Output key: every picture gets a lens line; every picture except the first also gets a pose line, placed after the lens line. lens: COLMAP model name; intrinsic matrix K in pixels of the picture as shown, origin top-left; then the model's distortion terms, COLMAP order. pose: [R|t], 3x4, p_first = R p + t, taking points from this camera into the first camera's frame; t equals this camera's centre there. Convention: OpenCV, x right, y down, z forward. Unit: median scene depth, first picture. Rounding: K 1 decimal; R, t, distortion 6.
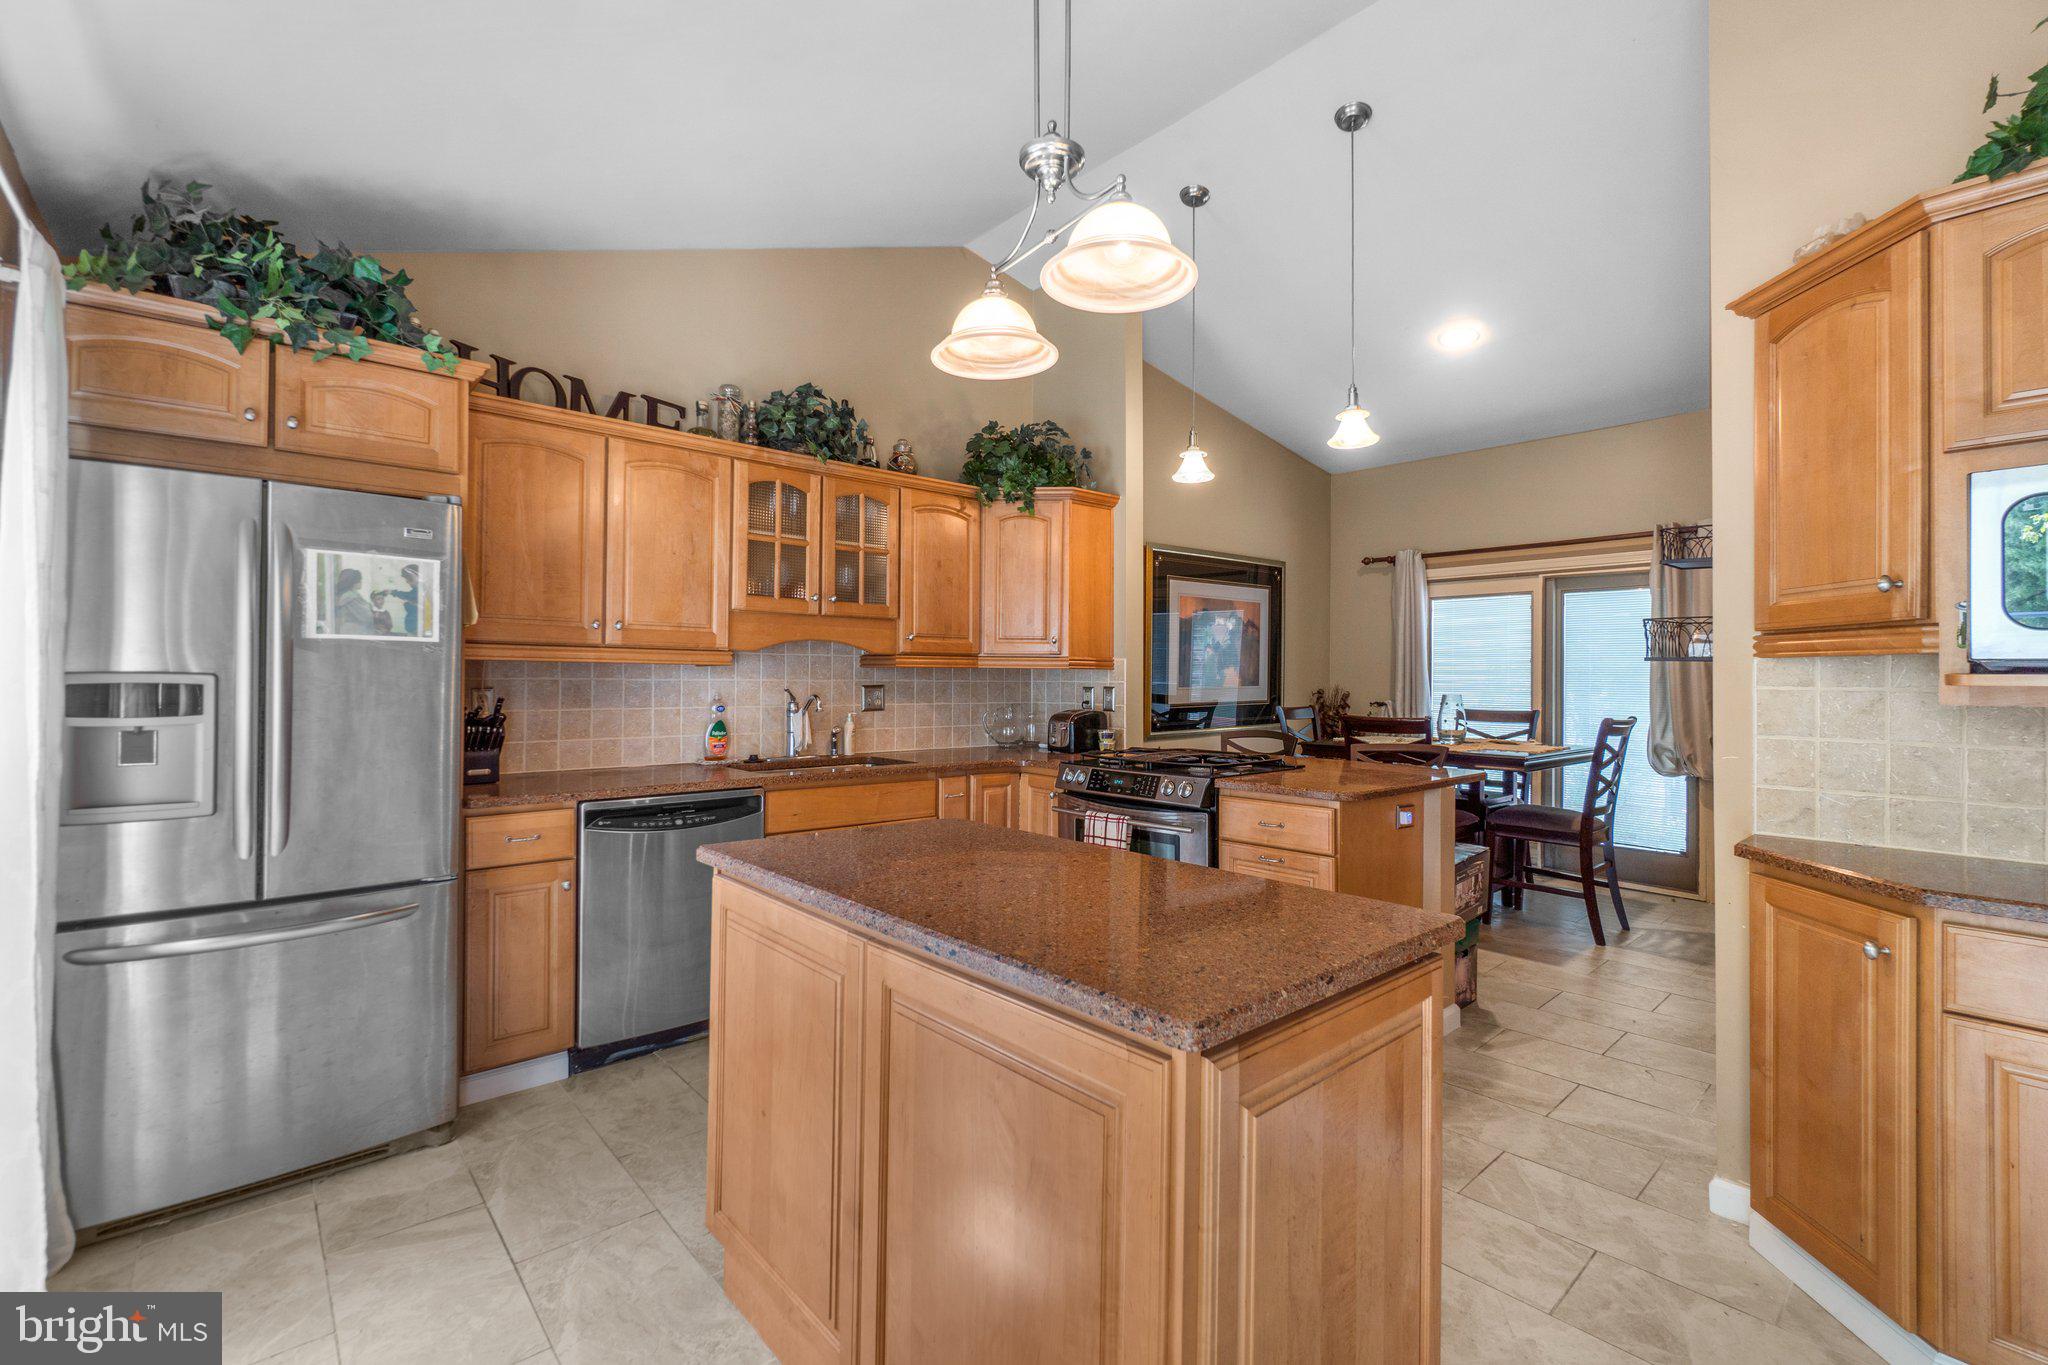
lens RADIAL K [[888.0, 0, 1027.1], [0, 888.0, 670.3], [0, 0, 1]] dist [-0.004099, 0.001757]
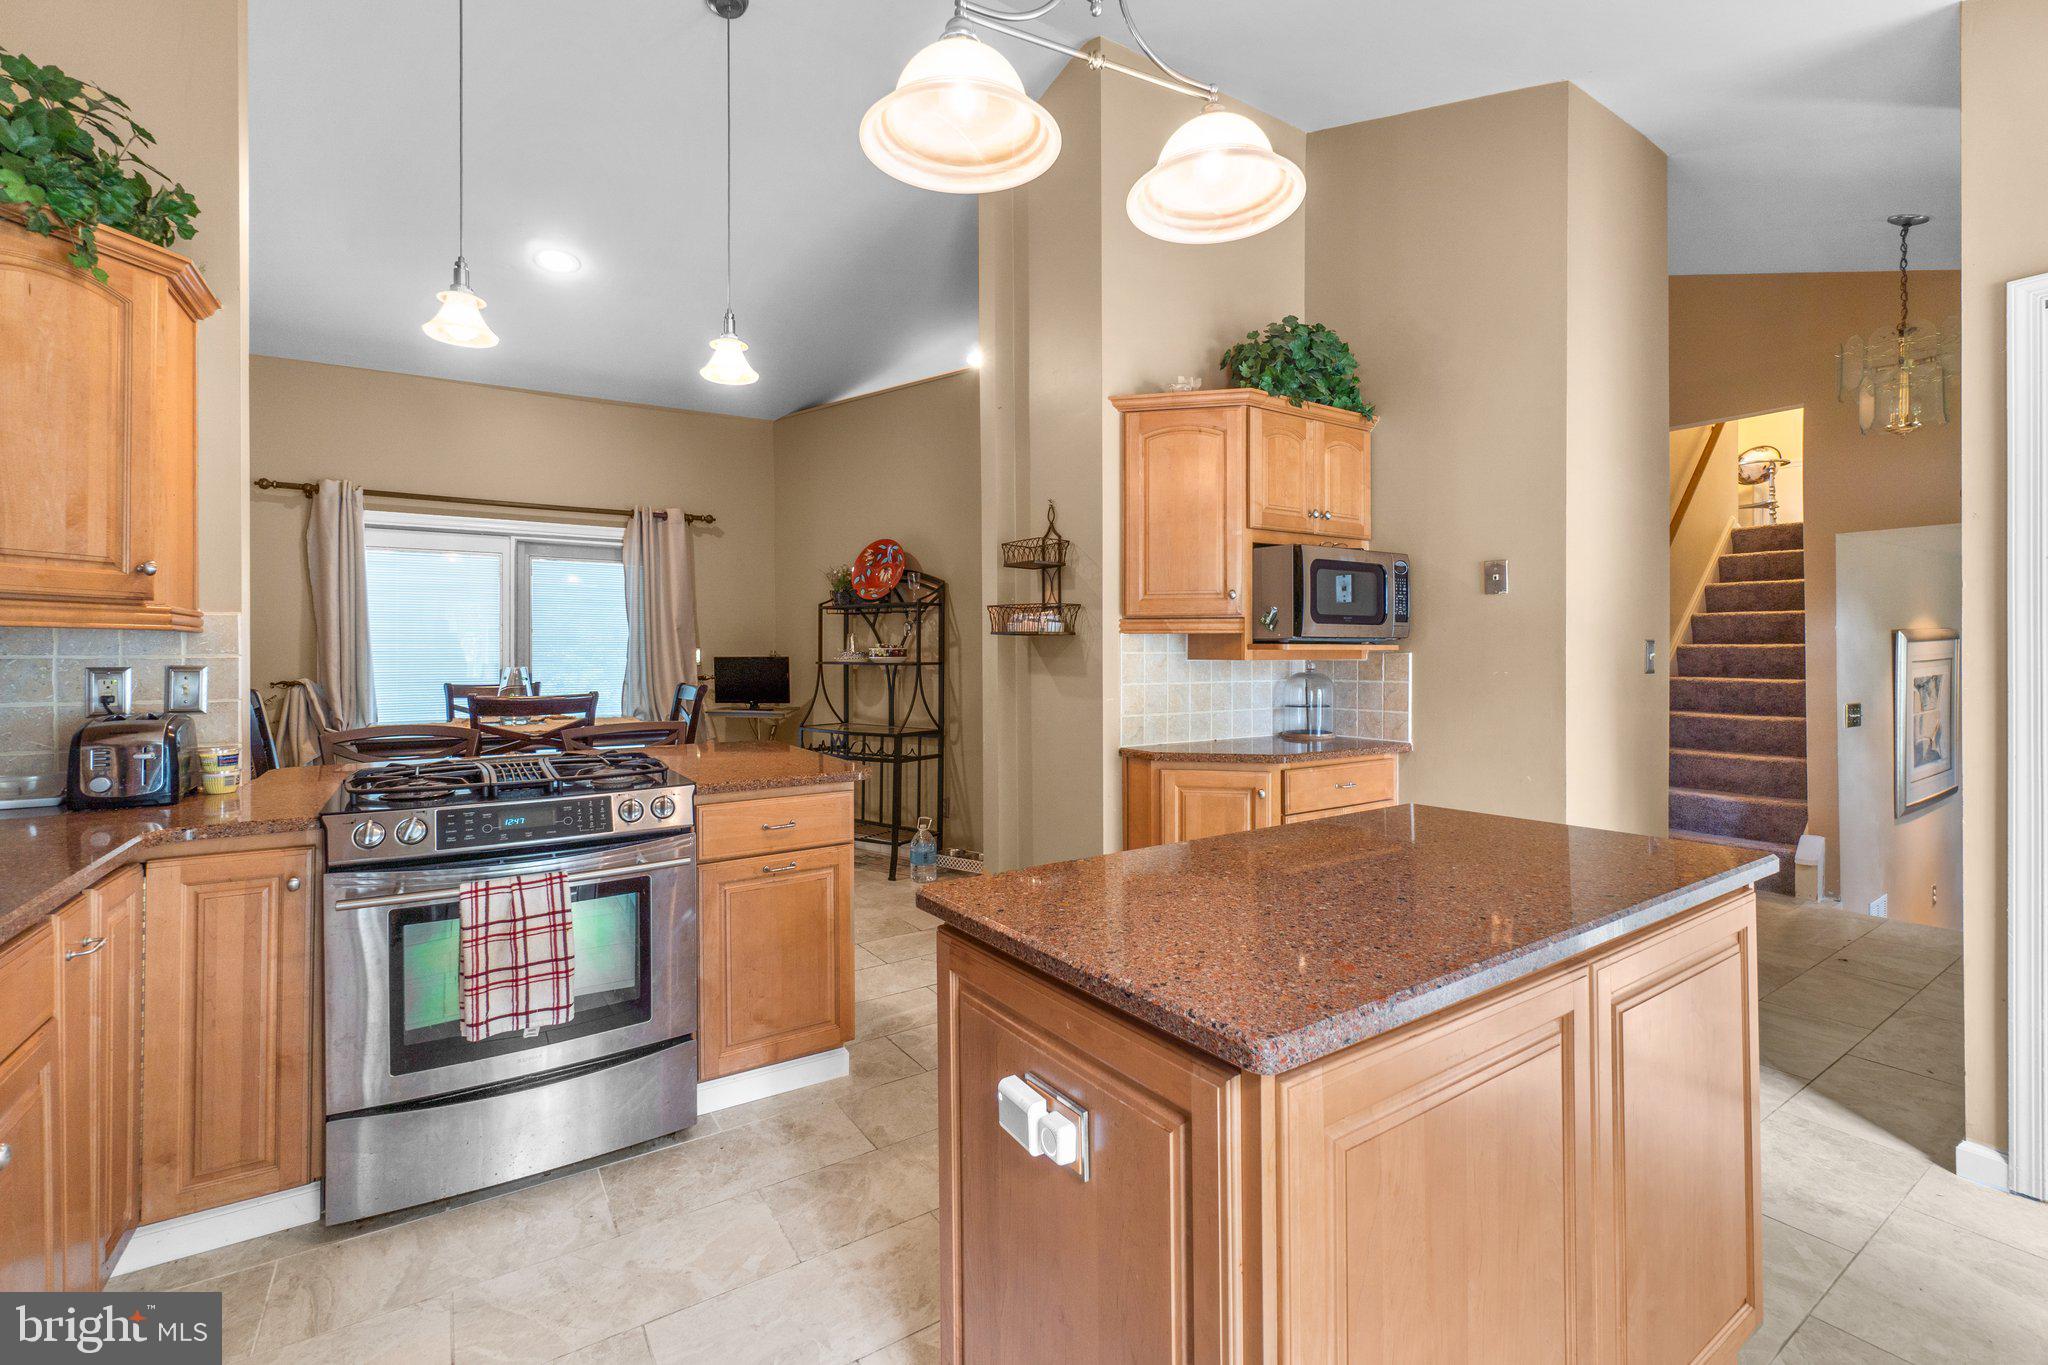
lens RADIAL K [[888.0, 0, 1022.2], [0, 888.0, 645.2], [0, 0, 1]] dist [-0.004099, 0.001757]
pose [[0.146116, 0.000537, 0.989267, -0.421253], [-0.005975, 0.999982, 0.000340, 0.004379], [-0.989249, -0.005961, 0.146117, 0.544514]]
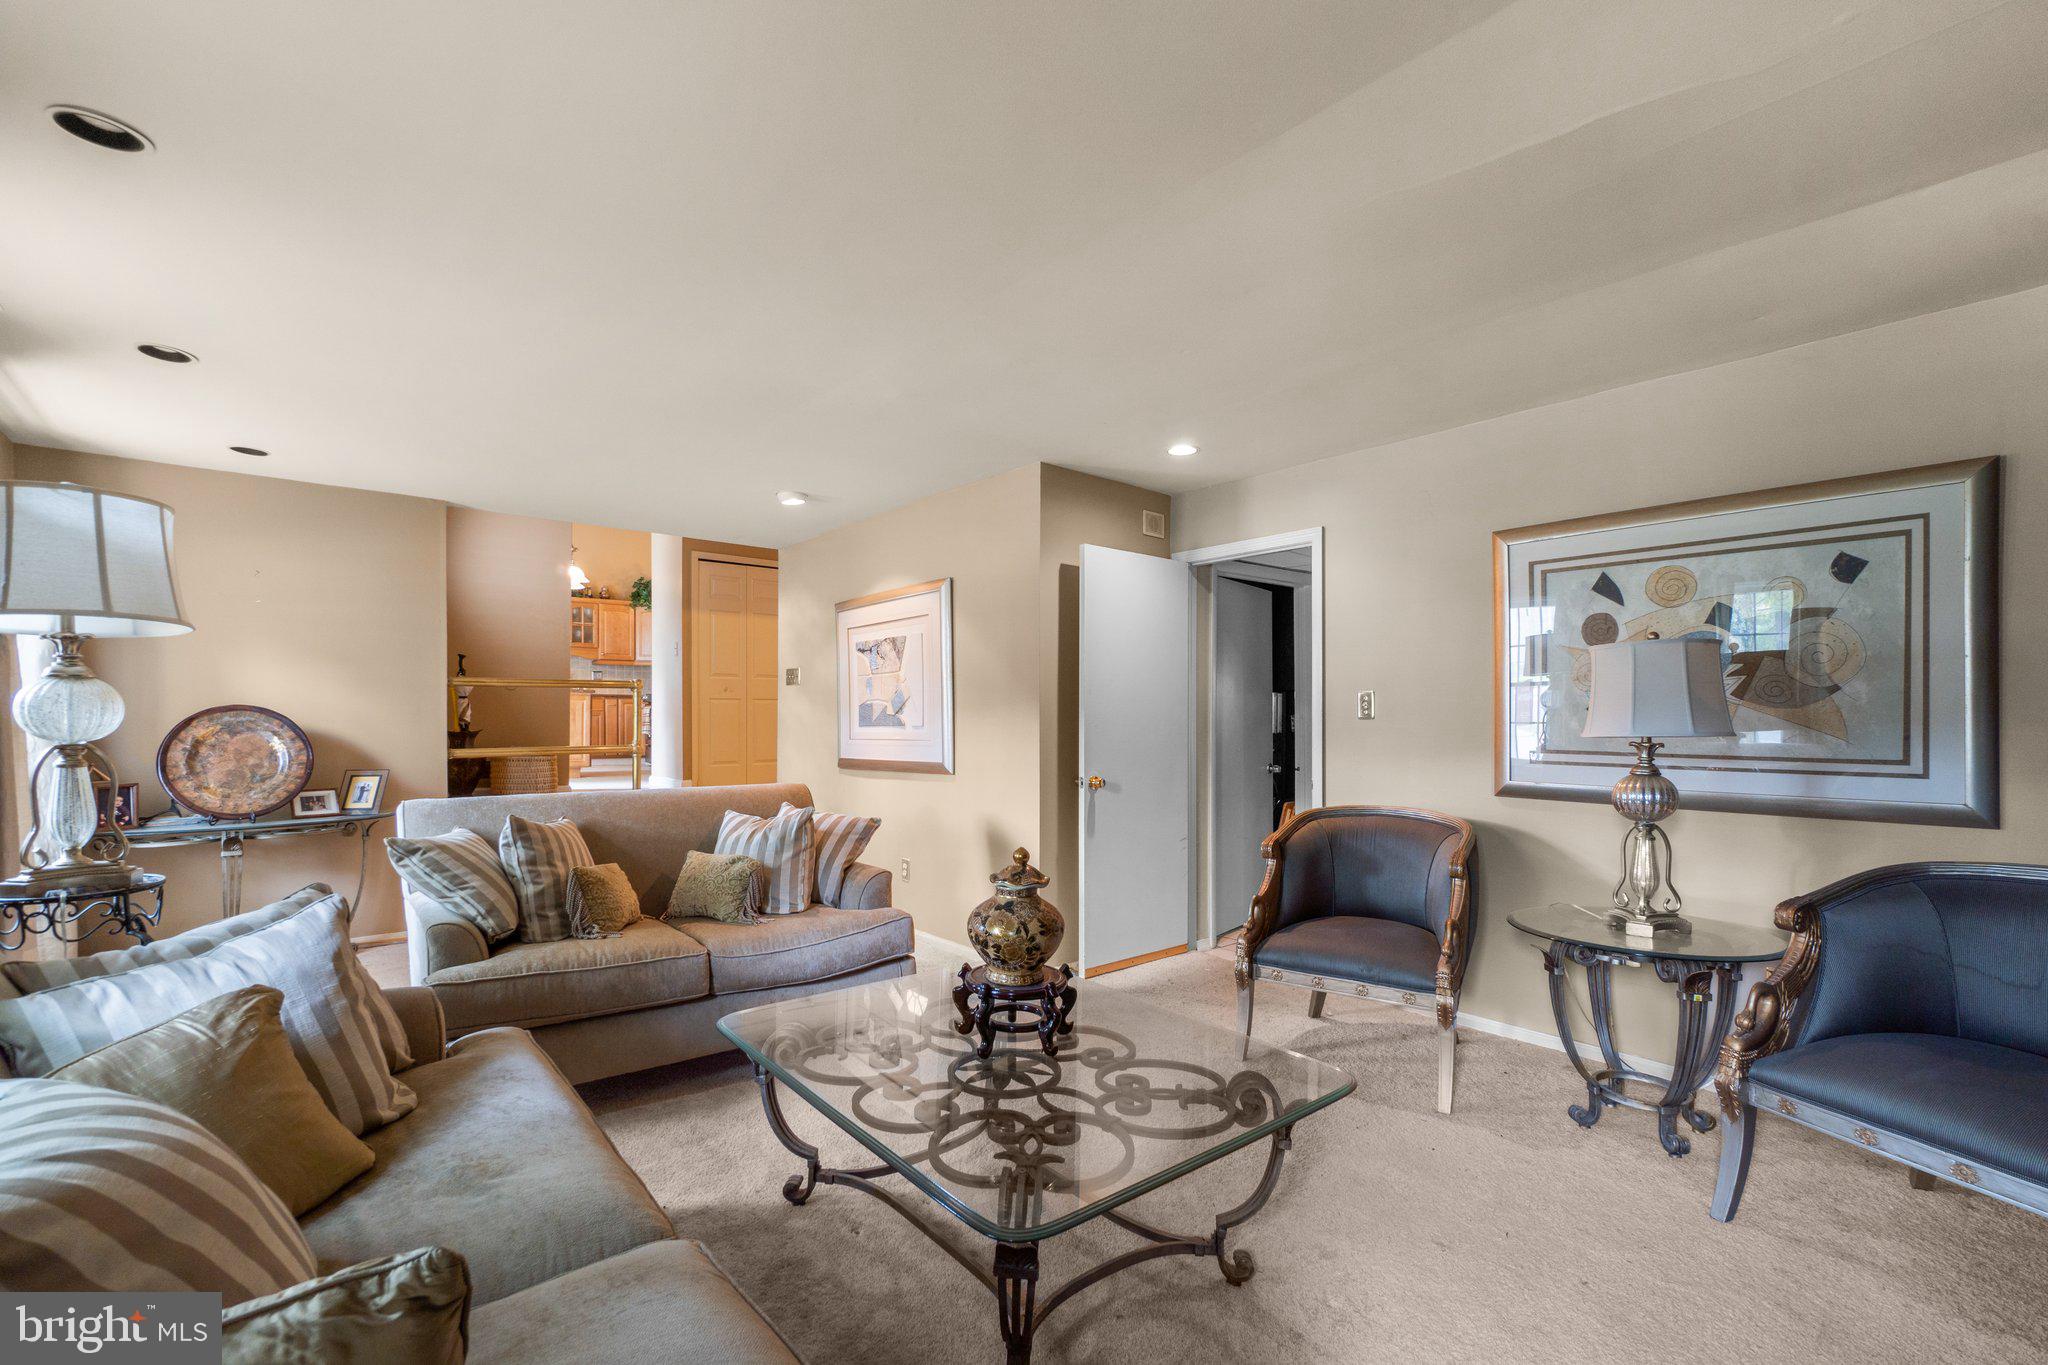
lens RADIAL K [[888.0, 0, 1018.8], [0, 888.0, 702.9], [0, 0, 1]] dist [-0.004099, 0.001757]
pose [[0.999512, -0.007733, -0.030256, 1.464038], [0.007898, 0.999955, 0.005348, 0.132934], [0.030213, -0.005585, 0.999528, -2.092305]]
